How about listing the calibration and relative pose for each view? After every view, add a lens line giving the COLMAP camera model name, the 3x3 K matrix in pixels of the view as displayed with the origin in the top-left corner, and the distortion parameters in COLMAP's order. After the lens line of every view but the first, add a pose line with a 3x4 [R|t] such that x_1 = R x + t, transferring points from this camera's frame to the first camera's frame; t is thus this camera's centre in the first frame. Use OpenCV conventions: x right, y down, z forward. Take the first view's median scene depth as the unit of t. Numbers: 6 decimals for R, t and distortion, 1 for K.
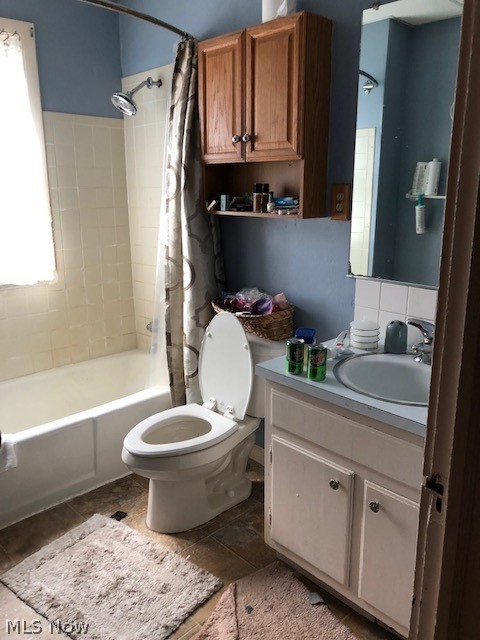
lens RADIAL K [[527.8, 0, 258.9], [0, 527.8, 317.0], [0, 0, 1]] dist [0.053136, -0.047167]
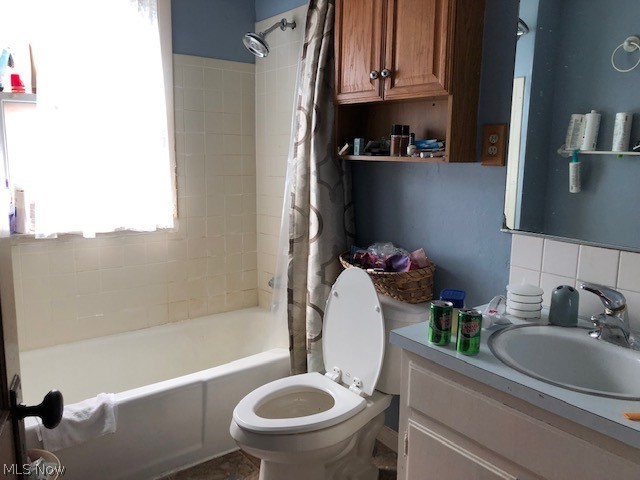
lens RADIAL K [[527.8, 0, 320.0], [0, 527.8, 240.0], [0, 0, 1]] dist [0.053136, -0.047167]
pose [[0.991534, 0.030150, -0.126295, -0.011645], [-0.039716, 0.996473, -0.073920, 0.011305], [0.123621, 0.078310, 0.989235, 0.120297]]
